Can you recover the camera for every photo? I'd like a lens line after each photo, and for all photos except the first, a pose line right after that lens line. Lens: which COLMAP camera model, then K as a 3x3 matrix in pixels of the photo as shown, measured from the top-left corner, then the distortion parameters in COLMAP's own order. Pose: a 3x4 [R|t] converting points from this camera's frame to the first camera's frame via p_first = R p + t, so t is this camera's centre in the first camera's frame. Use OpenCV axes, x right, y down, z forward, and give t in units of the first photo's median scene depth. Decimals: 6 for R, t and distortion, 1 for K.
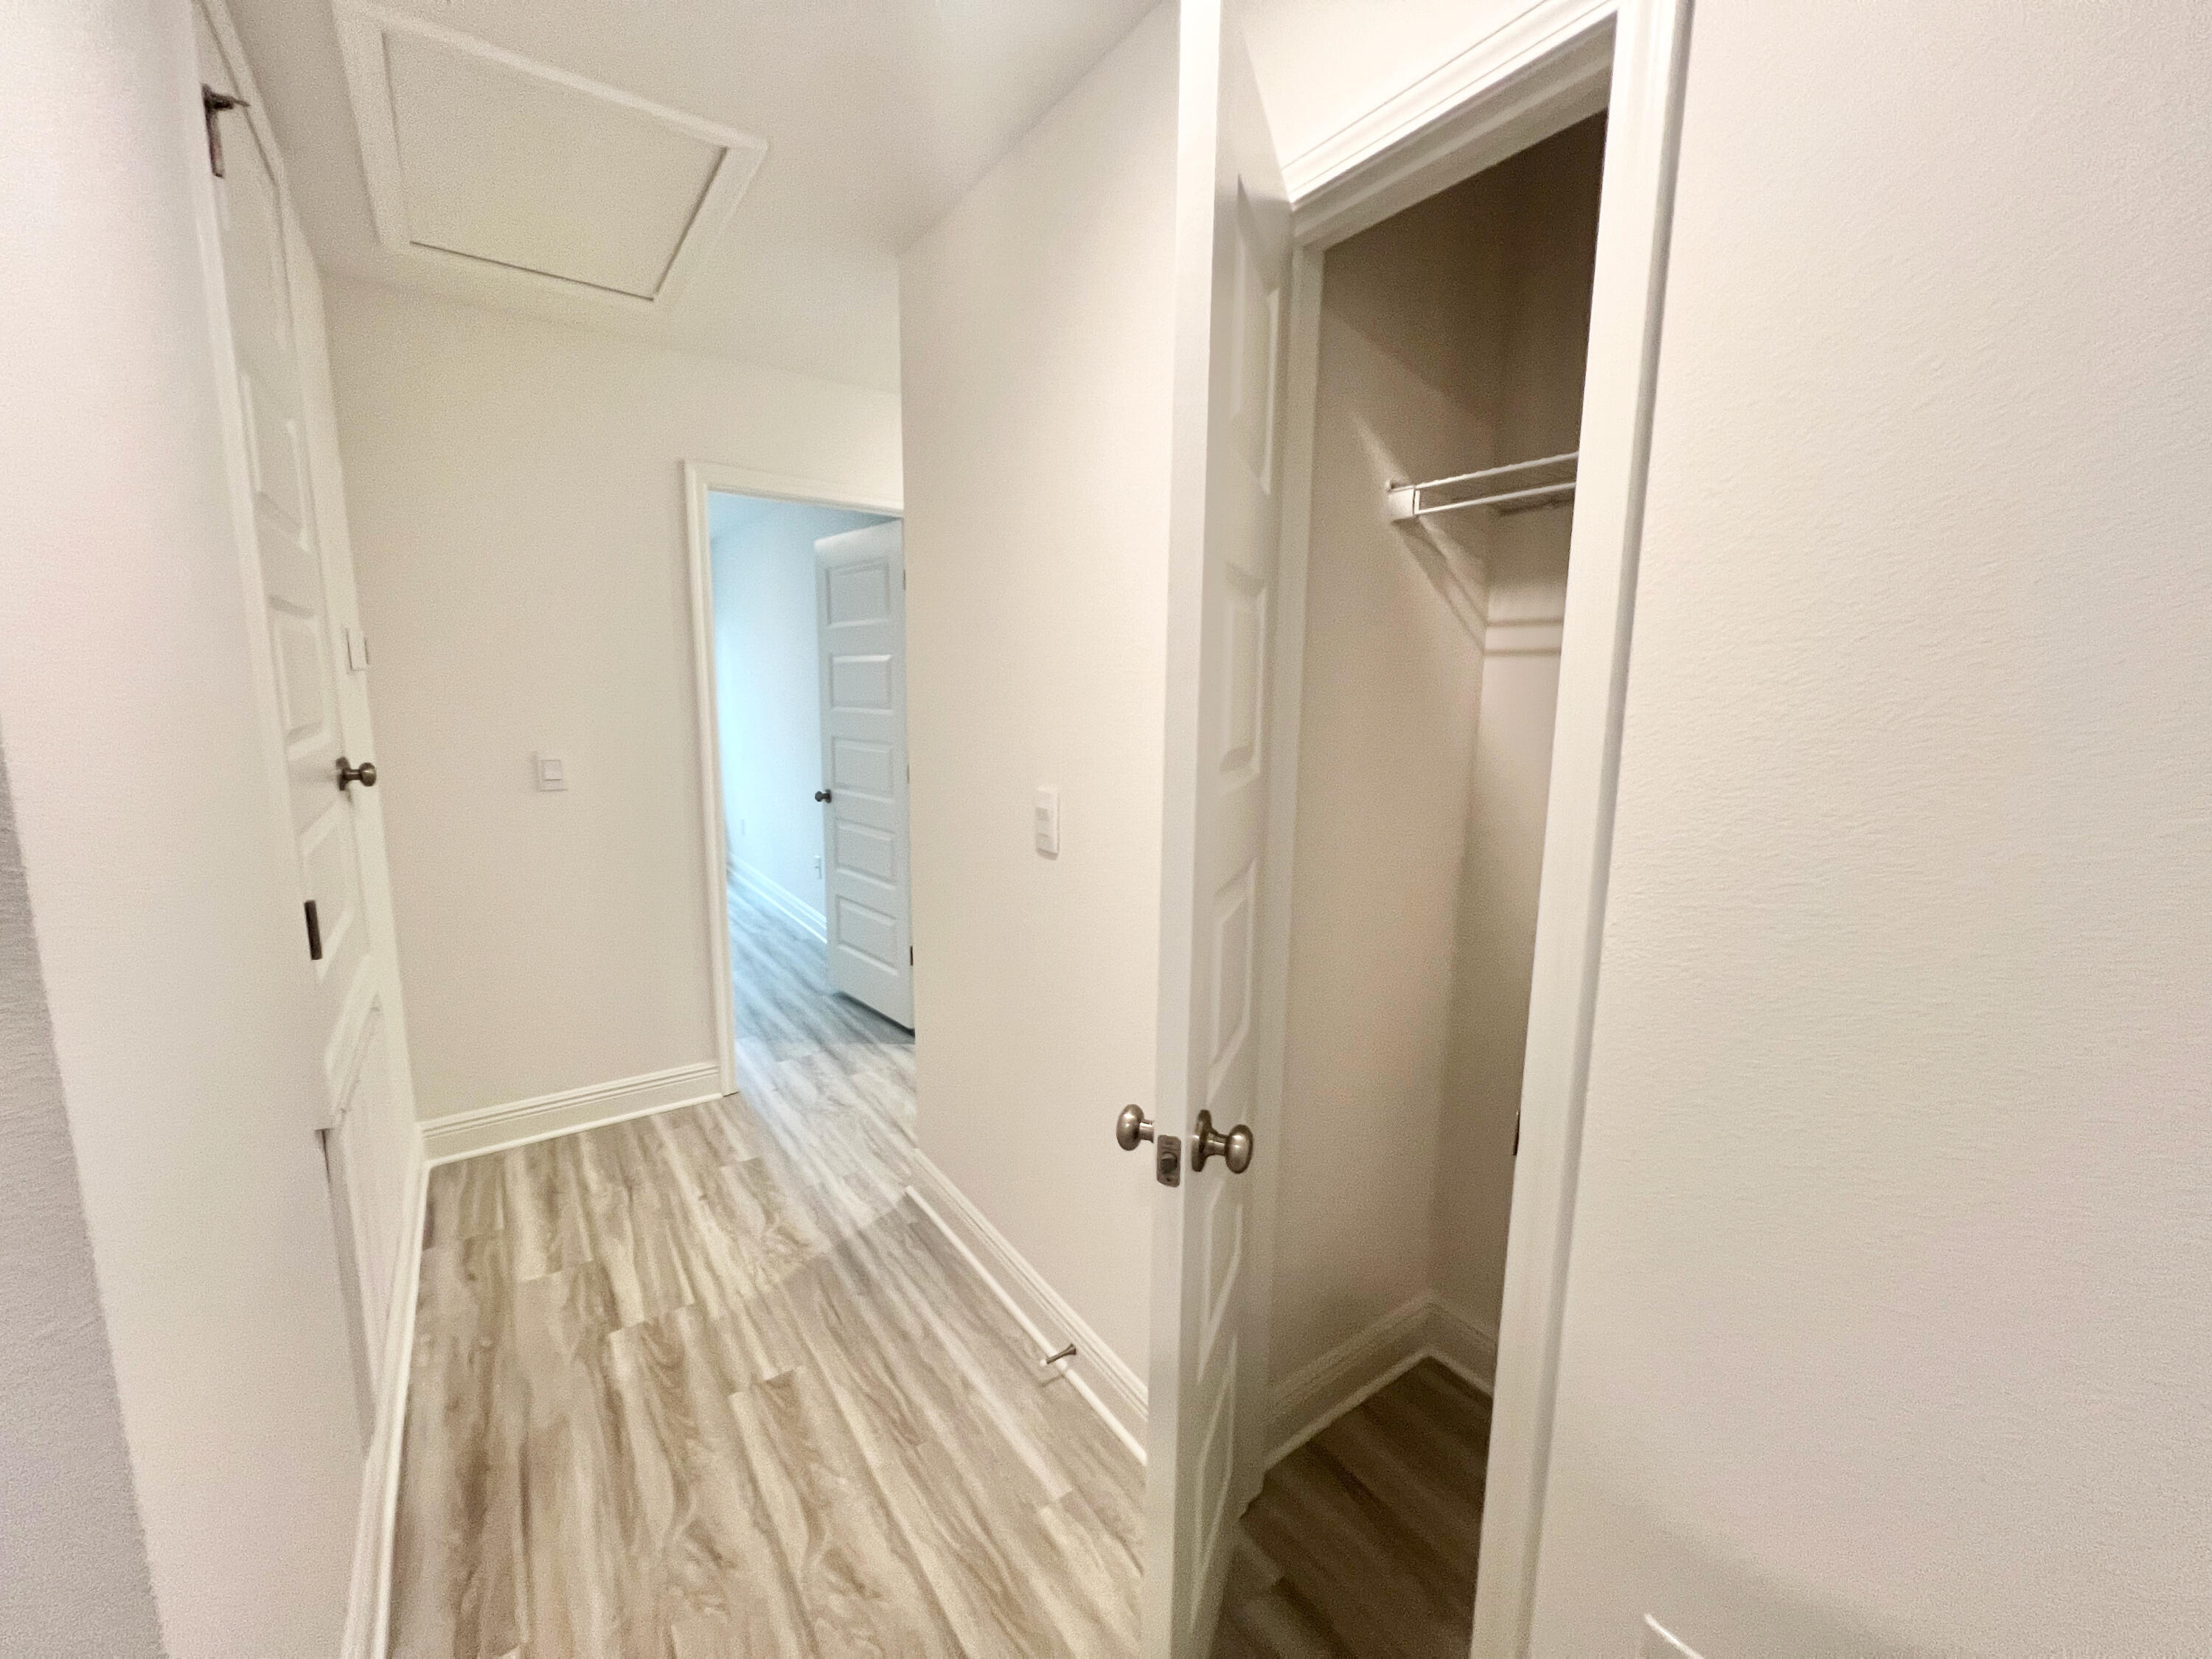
lens RADIAL K [[878.9, 0, 1089.1], [0, 878.9, 824.5], [0, 0, 1]] dist [0.001236, 0.000081]
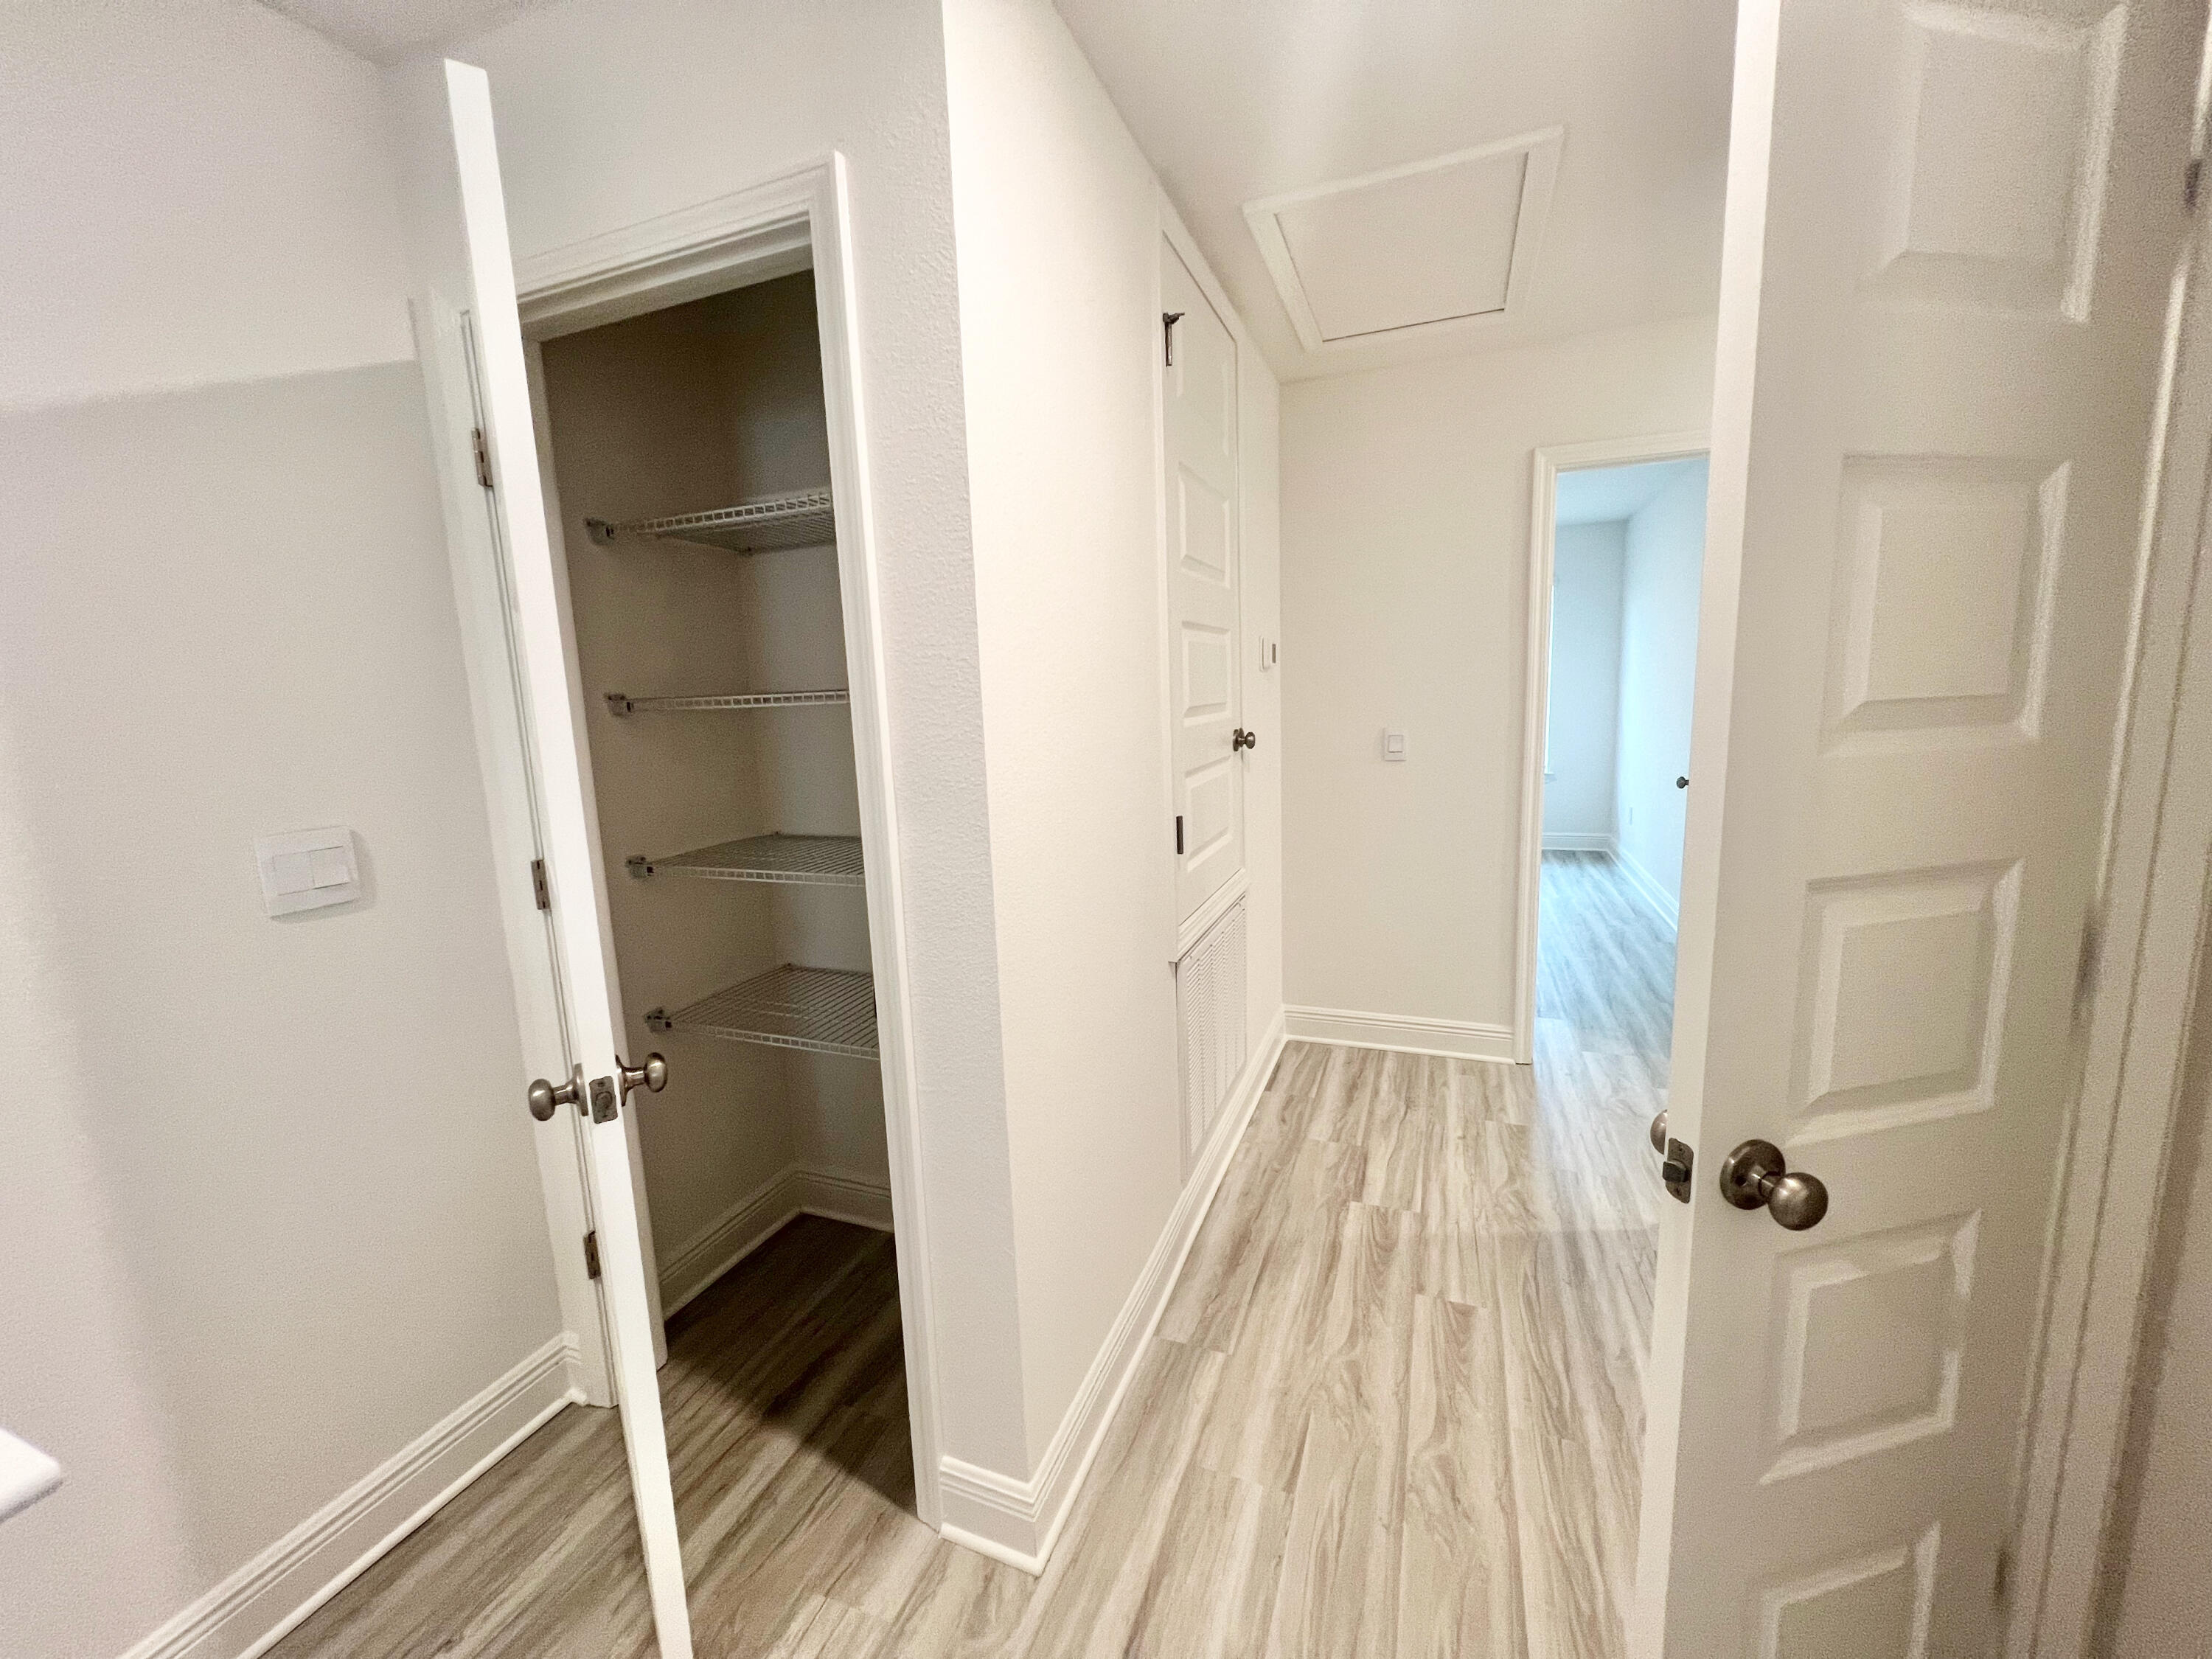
lens RADIAL K [[878.9, 0, 1100.0], [0, 878.9, 823.4], [0, 0, 1]] dist [0.001236, 0.000081]
pose [[0.553010, 0.090144, -0.828284, 0.207962], [-0.081351, 0.995222, 0.053998, 0.017622], [0.829194, 0.037520, 0.557700, 0.009762]]
